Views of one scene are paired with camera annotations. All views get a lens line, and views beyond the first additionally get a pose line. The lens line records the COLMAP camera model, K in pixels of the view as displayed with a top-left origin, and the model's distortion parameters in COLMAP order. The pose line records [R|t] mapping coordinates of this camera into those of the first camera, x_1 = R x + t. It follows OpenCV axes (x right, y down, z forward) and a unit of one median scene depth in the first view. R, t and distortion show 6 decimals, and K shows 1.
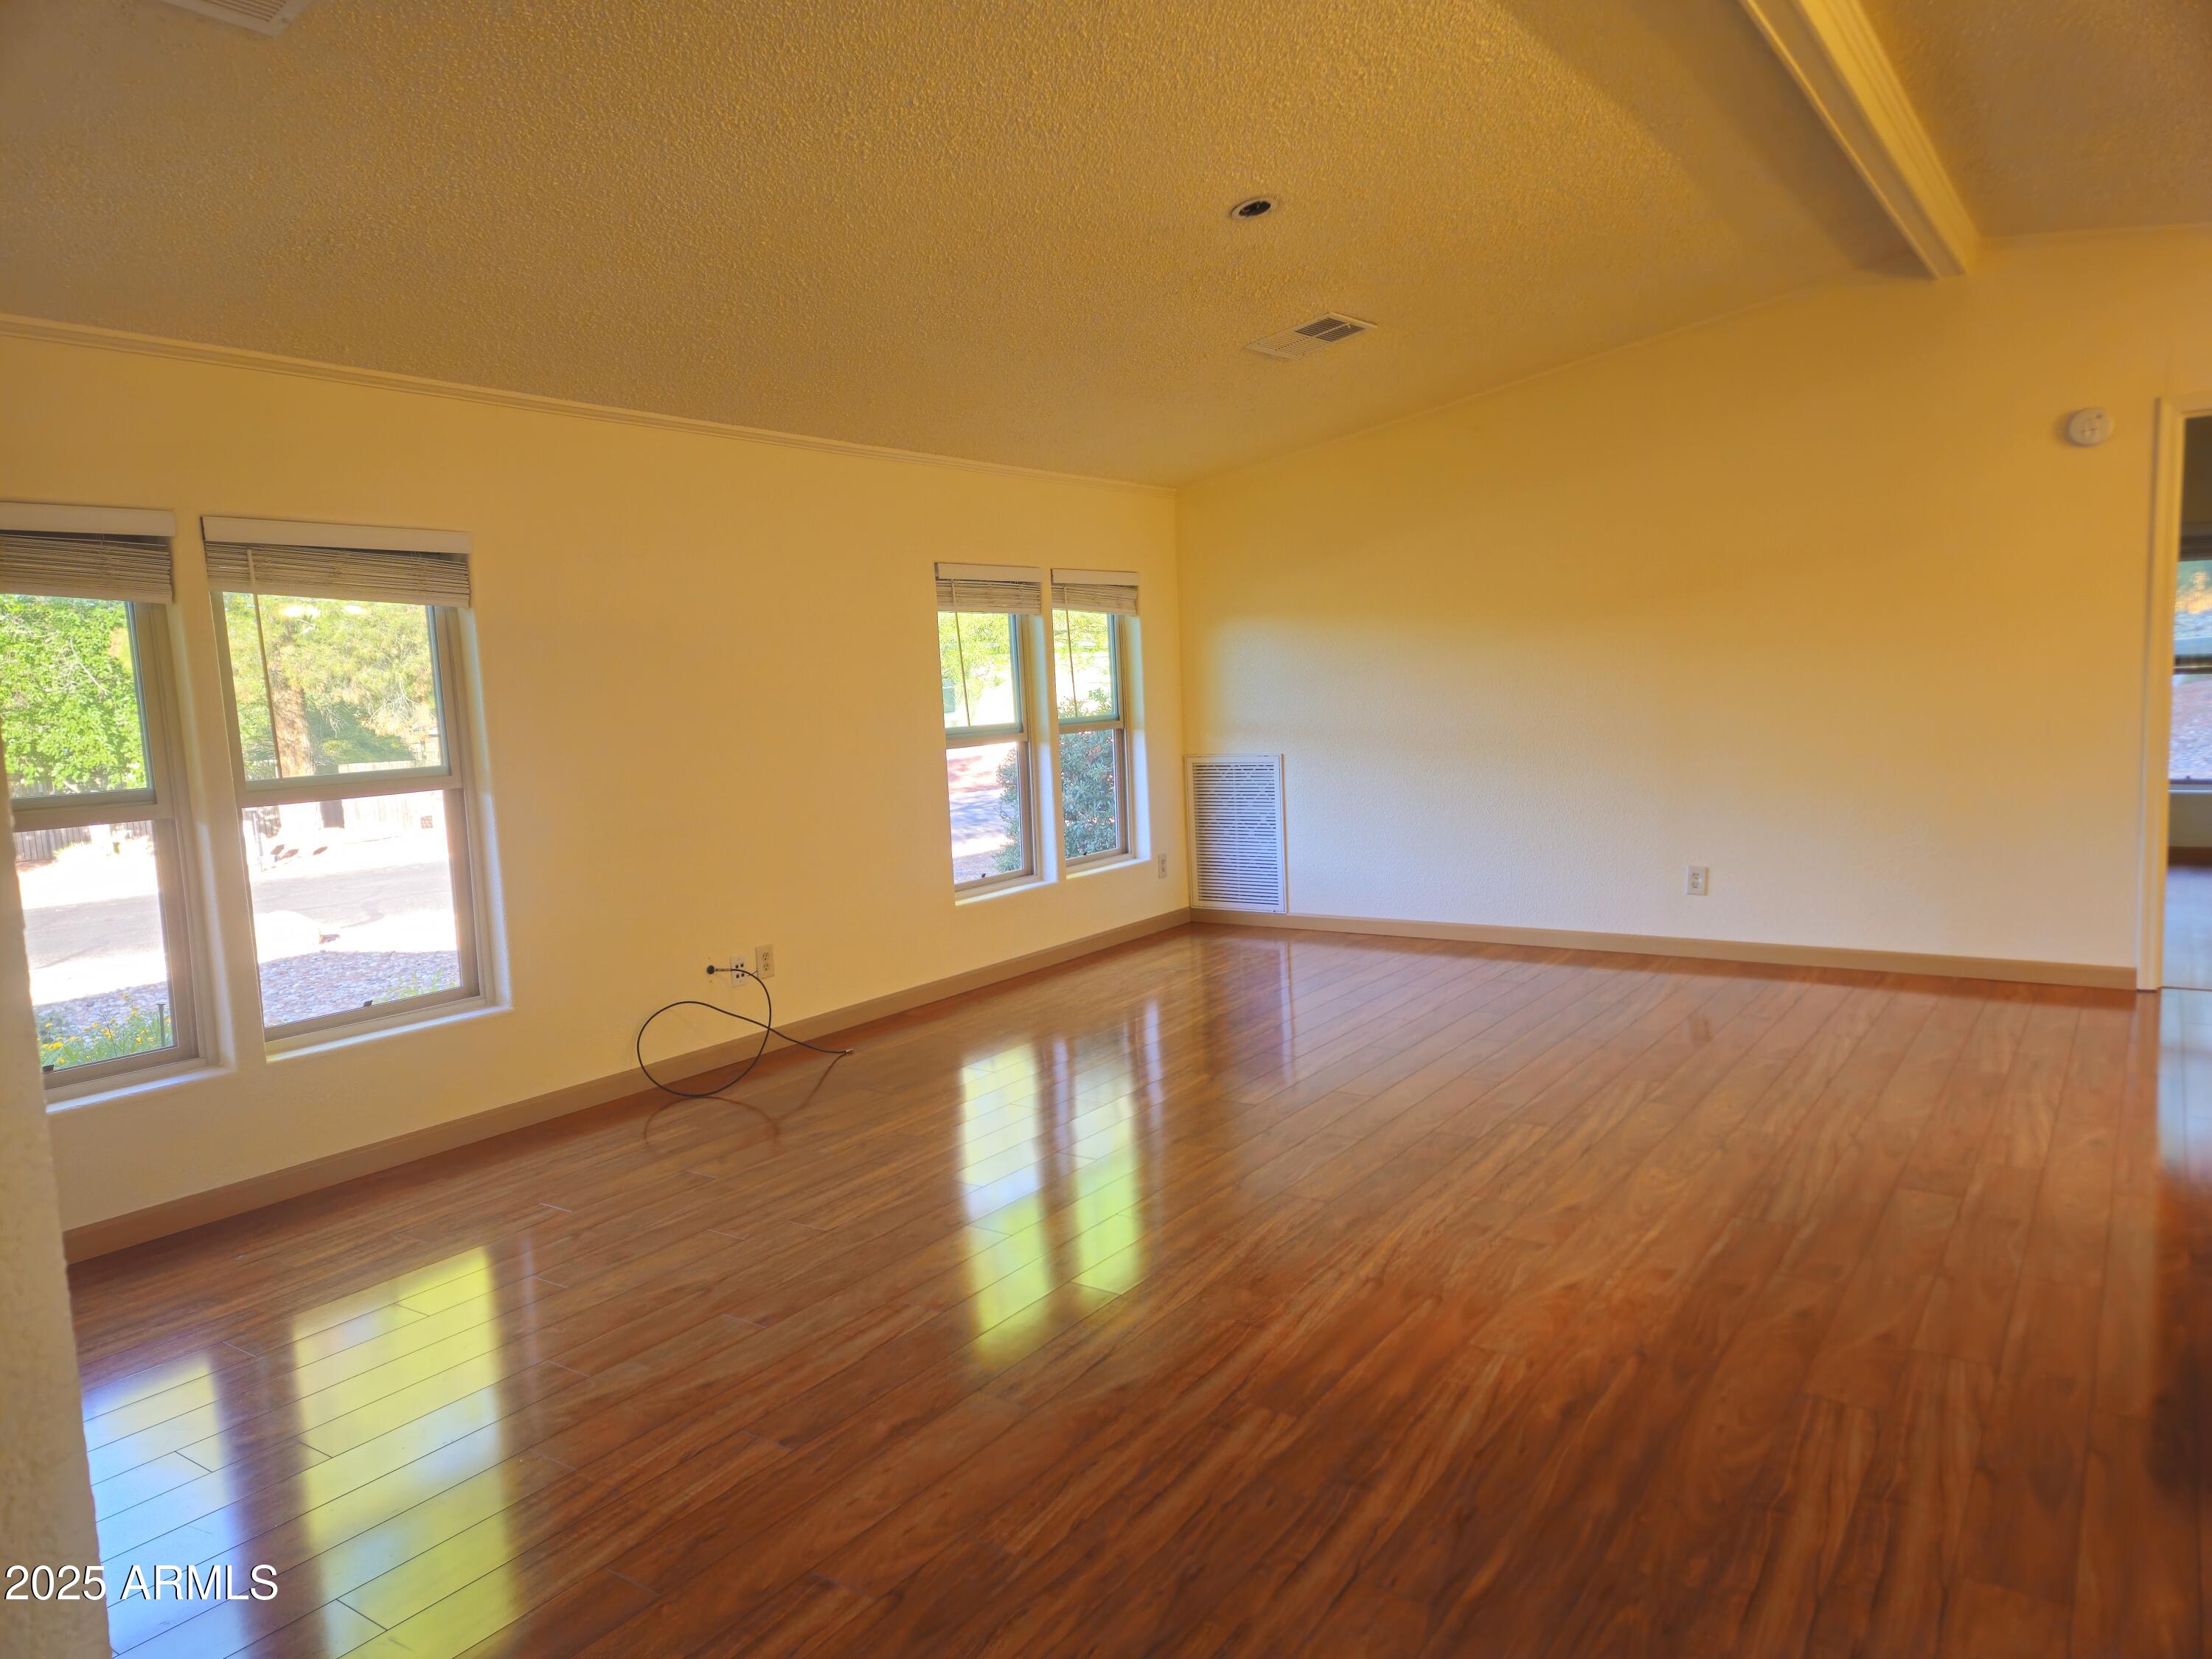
lens RADIAL K [[1470.0, 0, 1106.0], [0, 1470.0, 829.5], [0, 0, 1]] dist [0.042934, -0.001952]
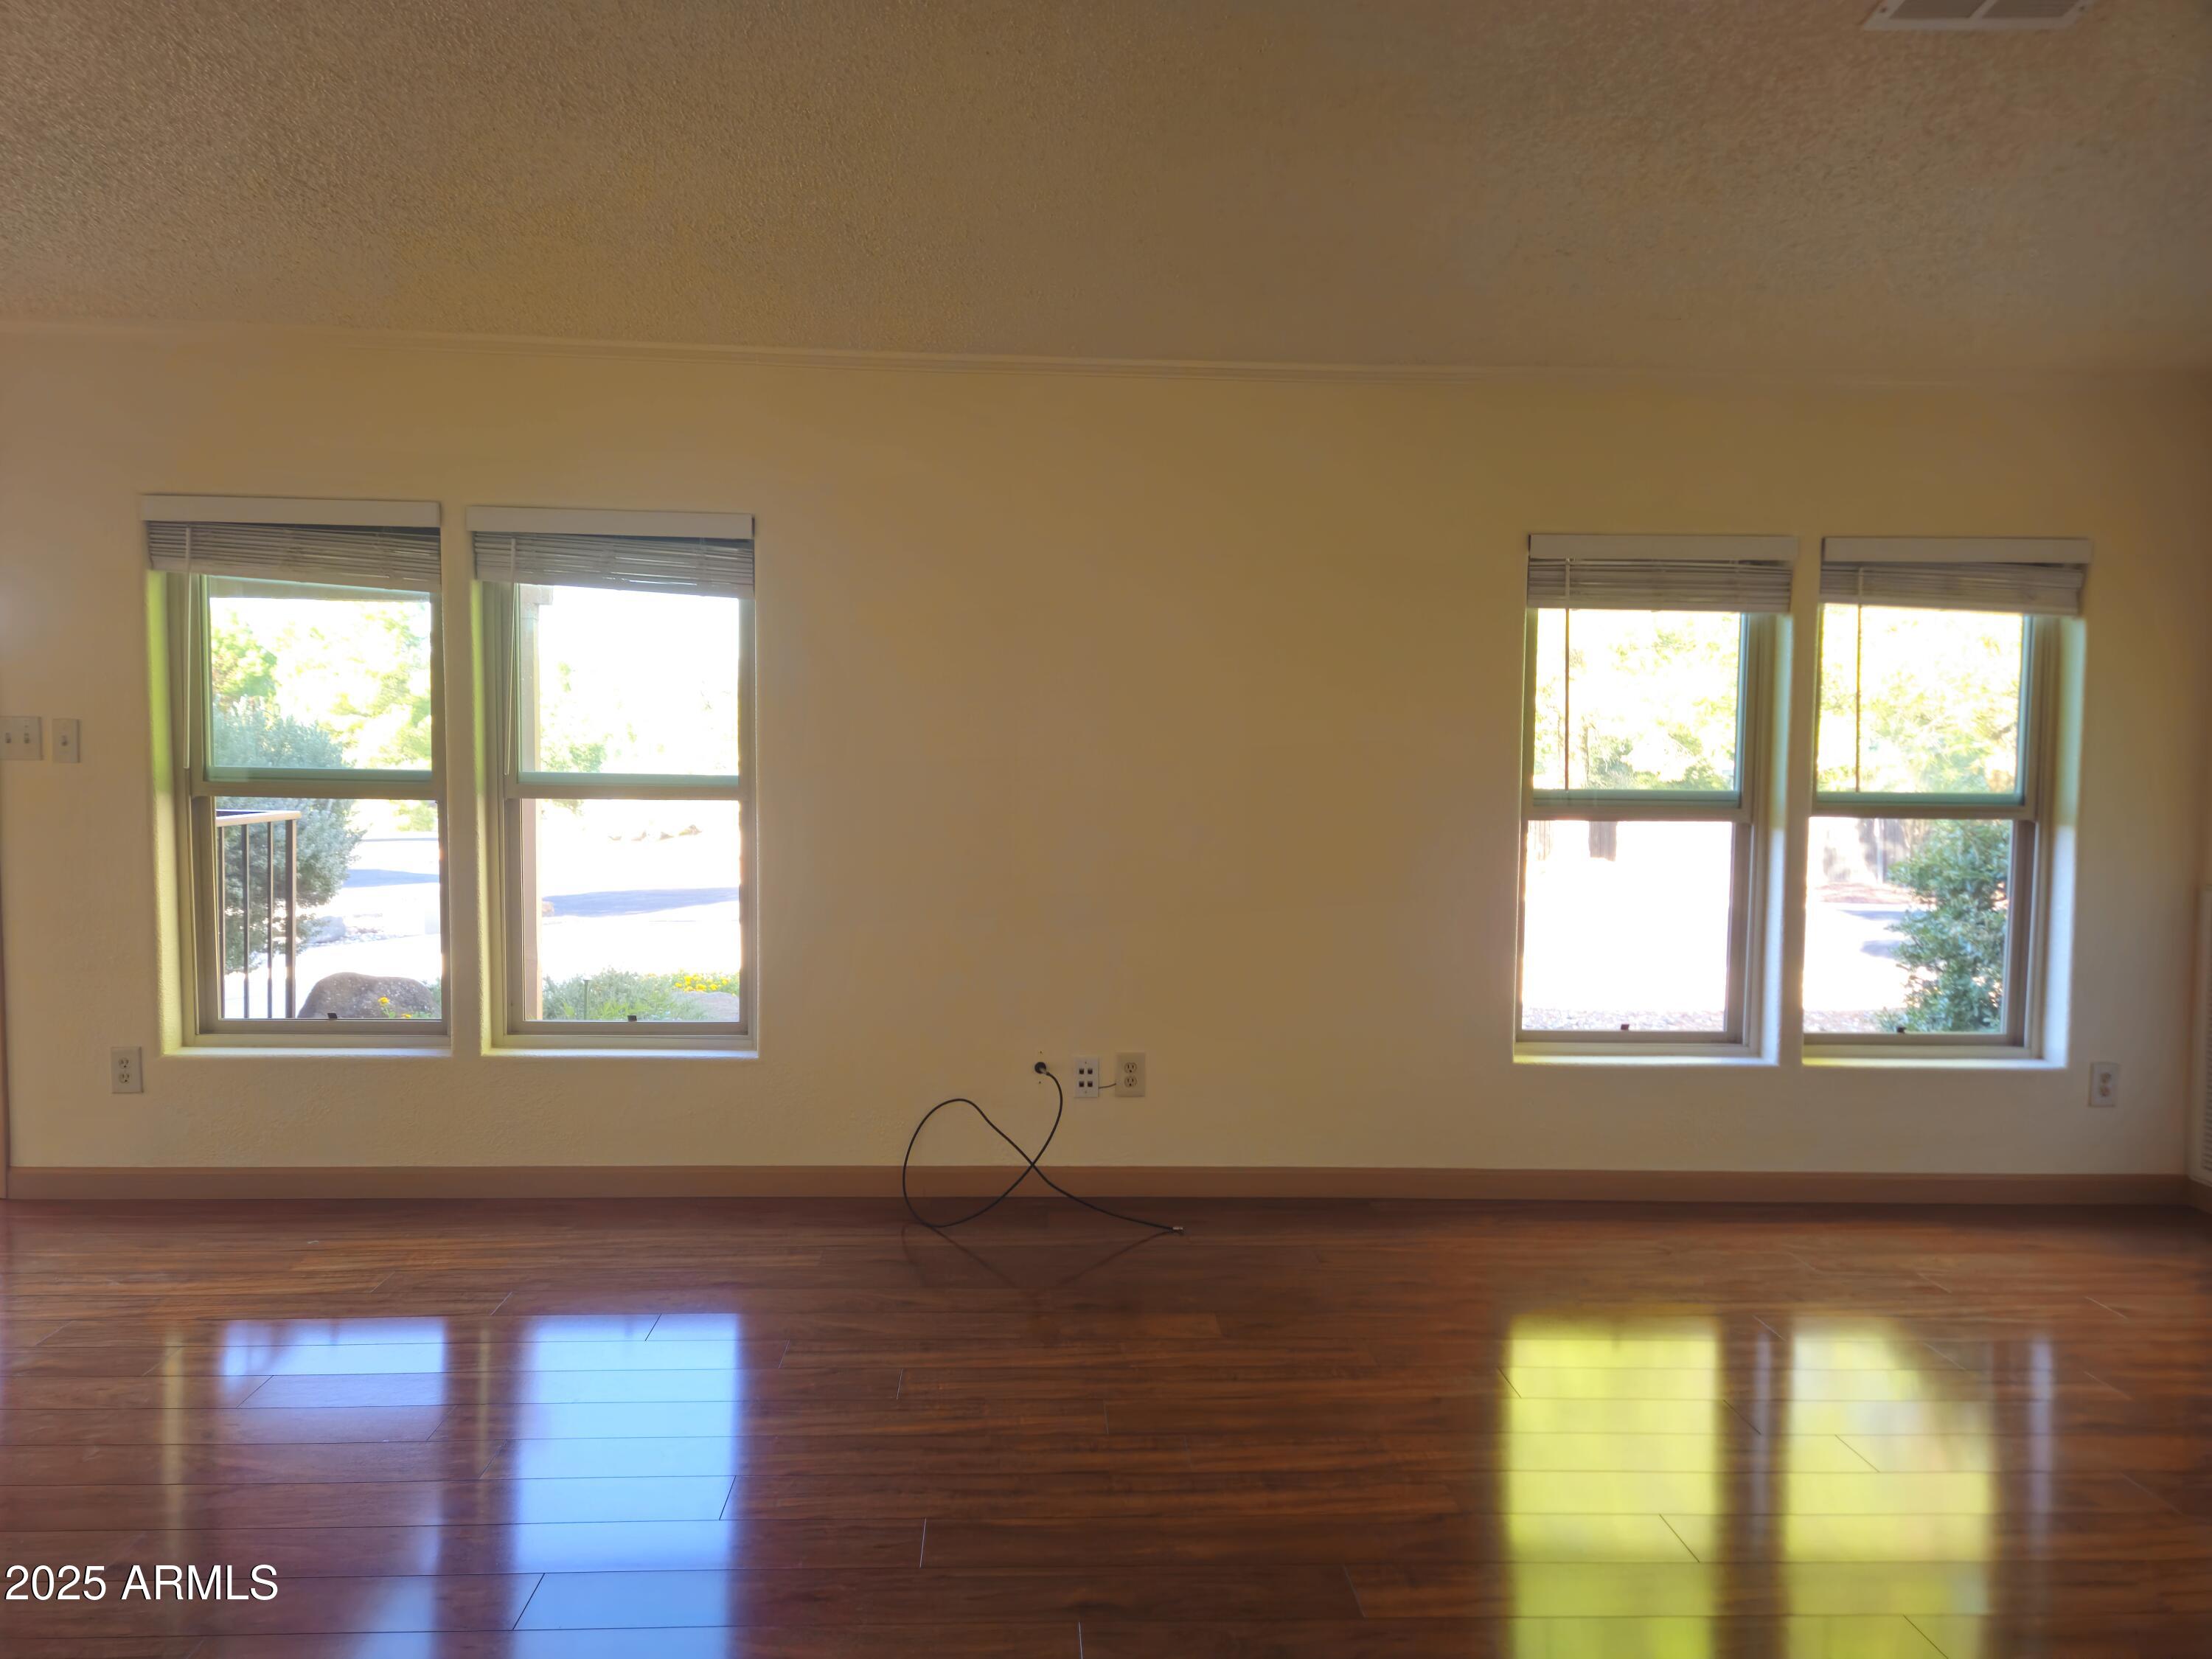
lens RADIAL K [[1537.7, 0, 1106.0], [0, 1537.7, 829.5], [0, 0, 1]] dist [0.055471, -0.002350]
pose [[0.613312, 0.112713, -0.781757, 0.316528], [-0.124964, 0.991146, 0.044865, -0.059563], [0.779893, 0.070176, 0.621967, 0.441039]]
